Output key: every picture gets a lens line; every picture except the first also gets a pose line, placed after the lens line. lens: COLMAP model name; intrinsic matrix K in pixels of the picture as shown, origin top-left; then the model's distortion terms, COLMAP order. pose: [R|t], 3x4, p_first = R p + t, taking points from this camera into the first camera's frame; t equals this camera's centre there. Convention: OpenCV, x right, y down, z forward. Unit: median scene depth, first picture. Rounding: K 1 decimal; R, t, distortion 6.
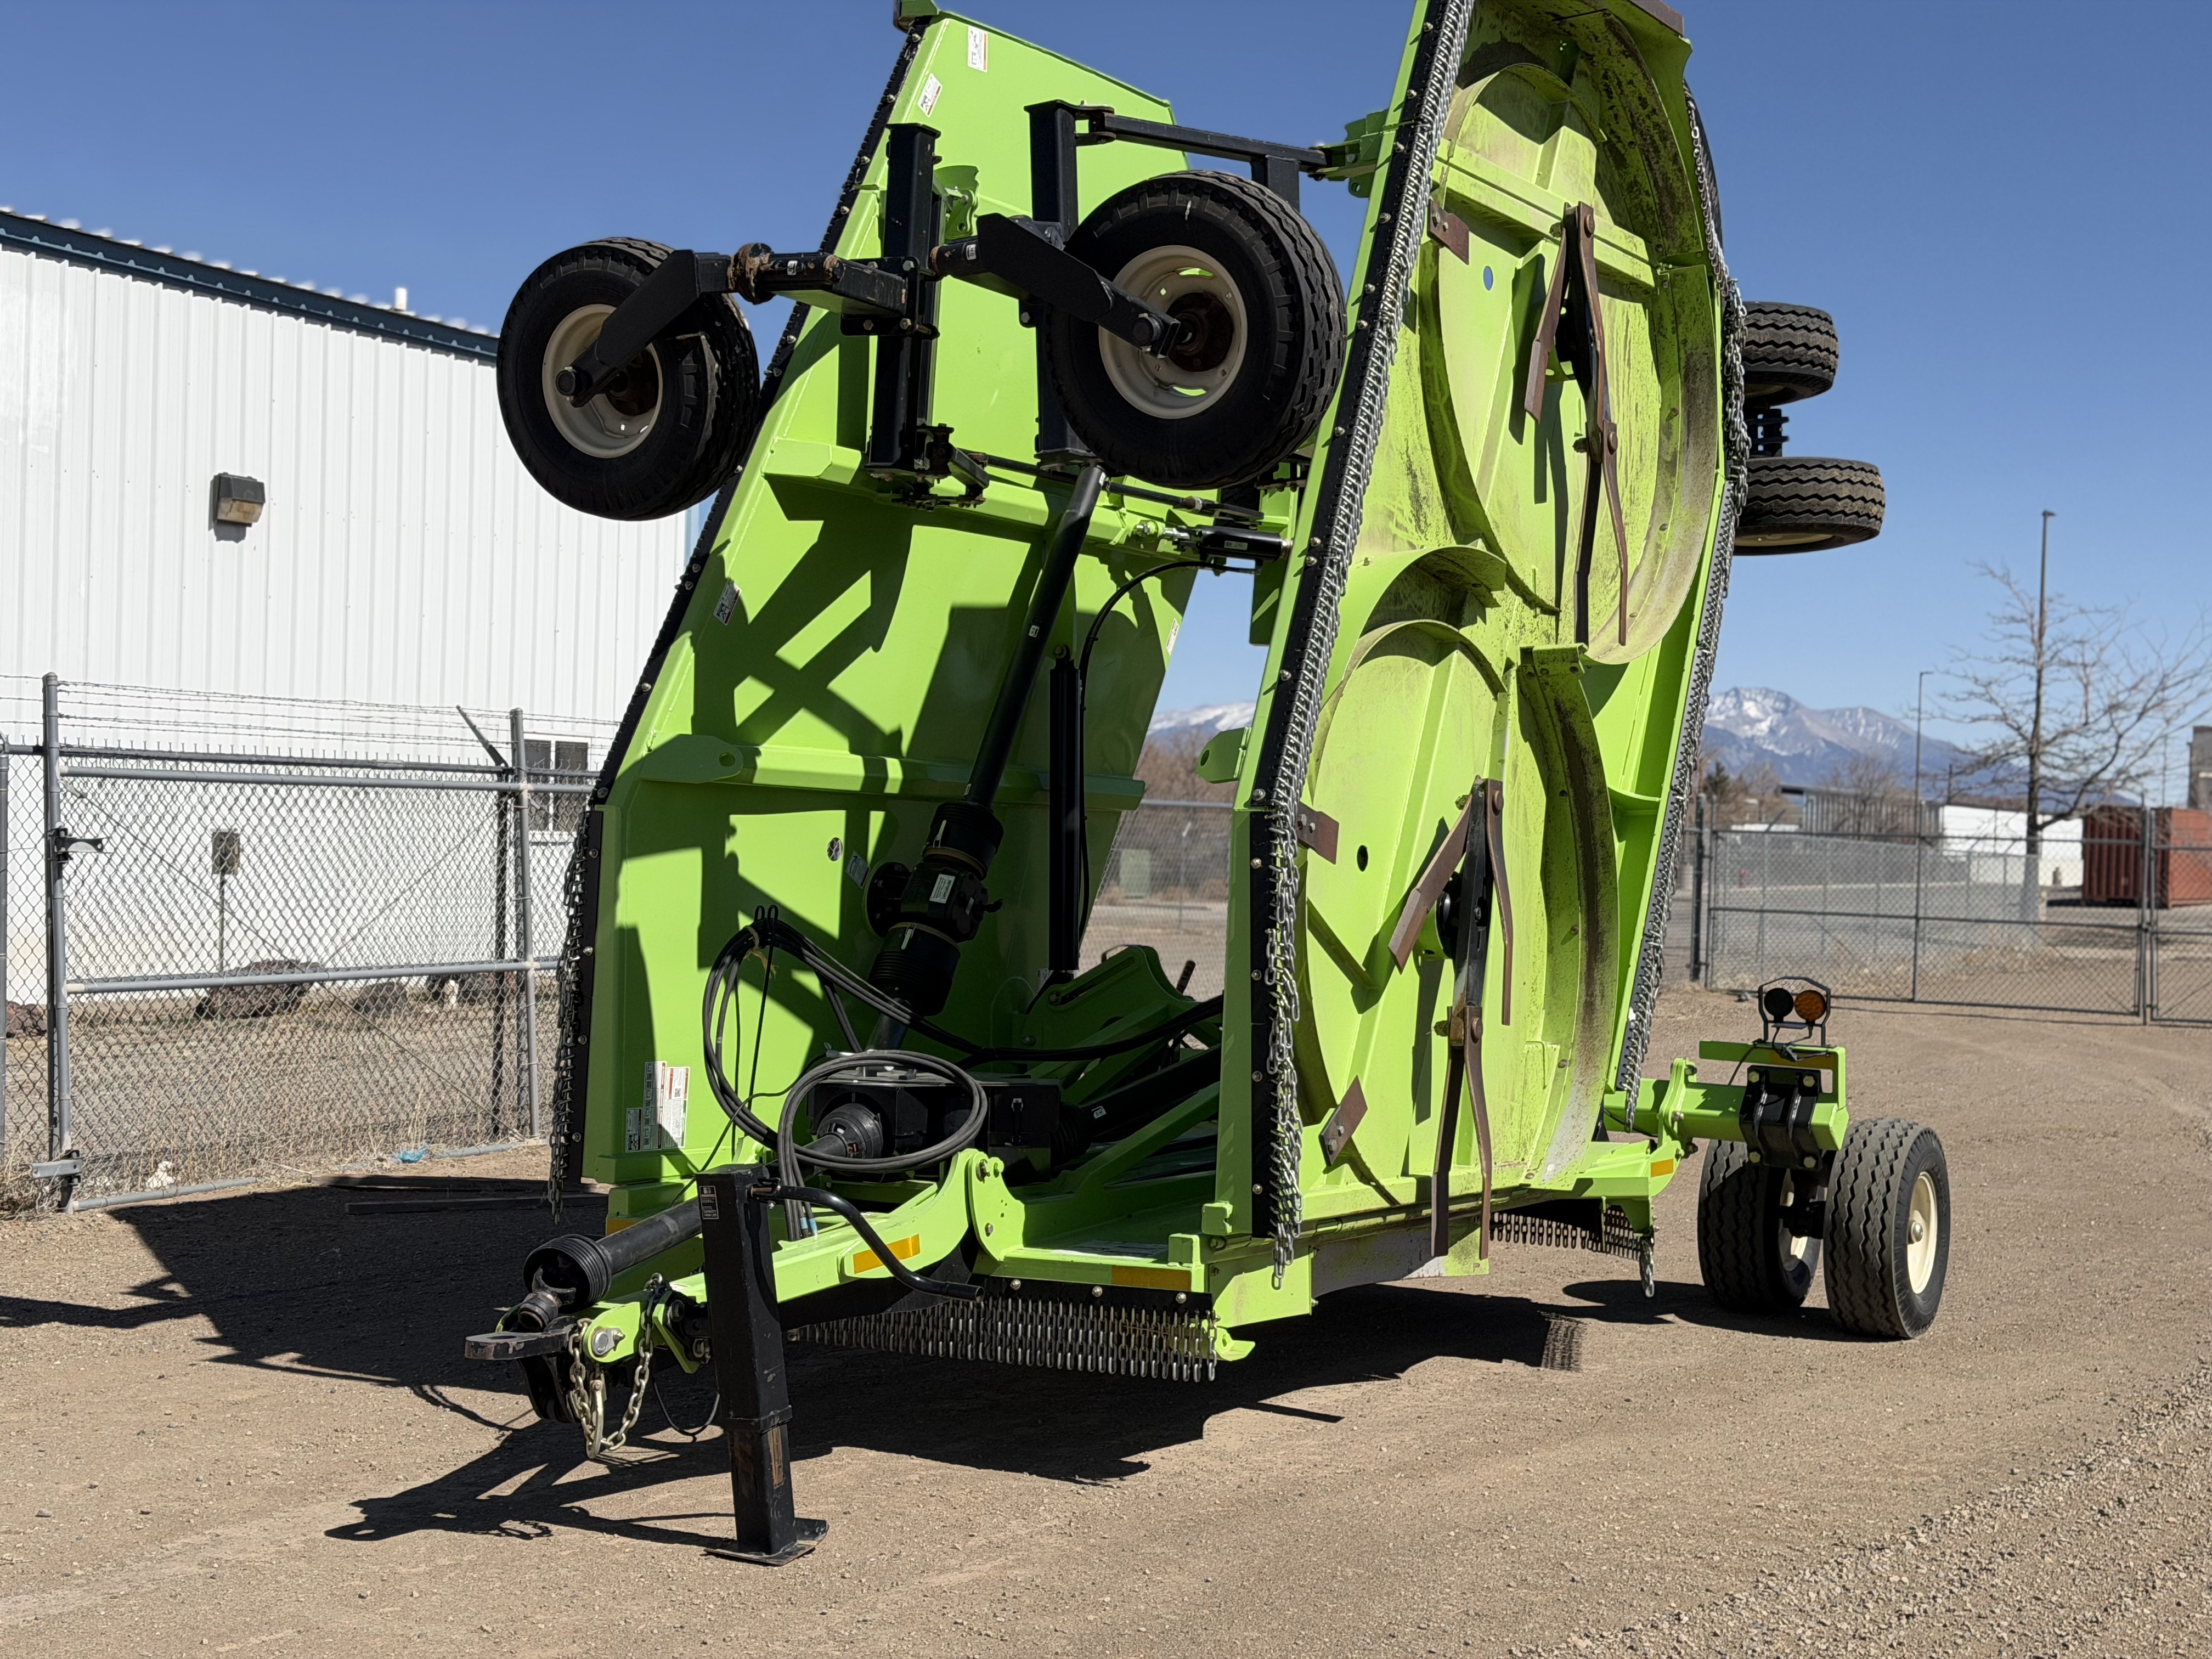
lens RADIAL K [[3072.3, 0, 1093.3], [0, 3072.3, 828.9], [0, 0, 1]] dist [0.099769, 0.000000]
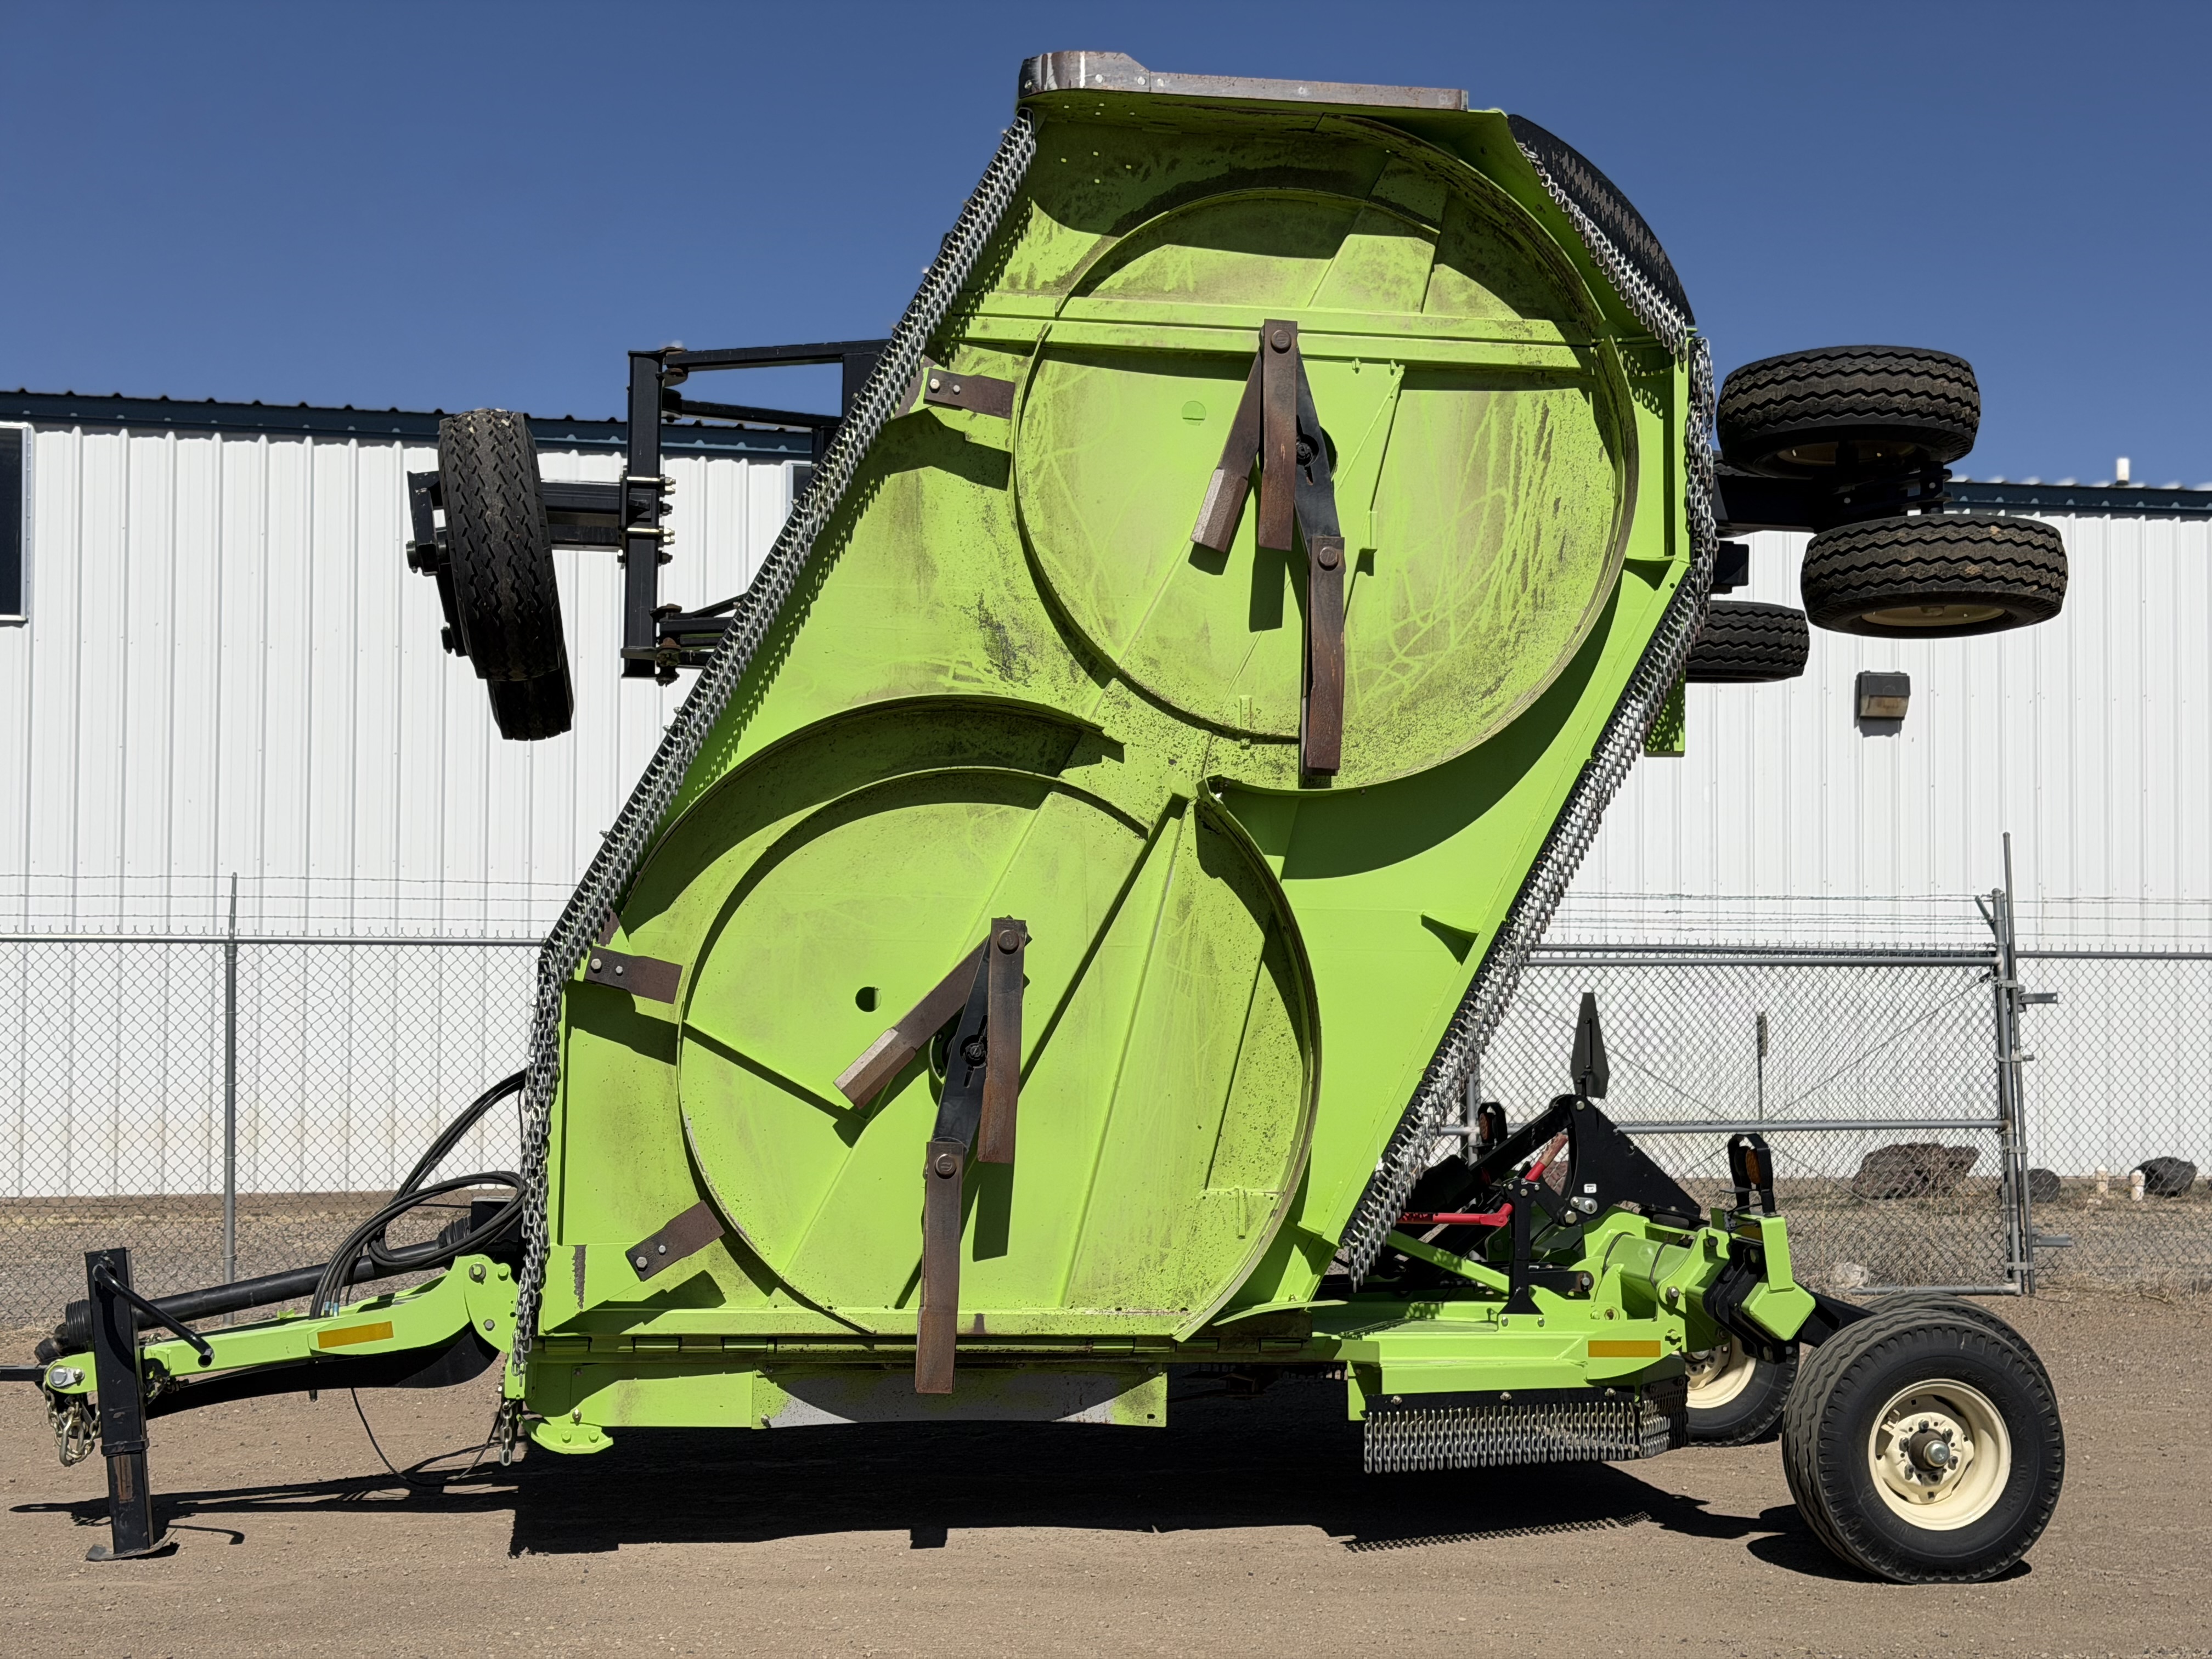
lens RADIAL K [[3072.3, 0, 1107.6], [0, 3072.3, 823.5], [0, 0, 1]] dist [0.099769, 0.000000]
pose [[0.636419, -0.069419, -0.768214, 0.746767], [0.015929, 0.996912, -0.076889, 0.024774], [0.771179, 0.036697, 0.635559, 0.306096]]
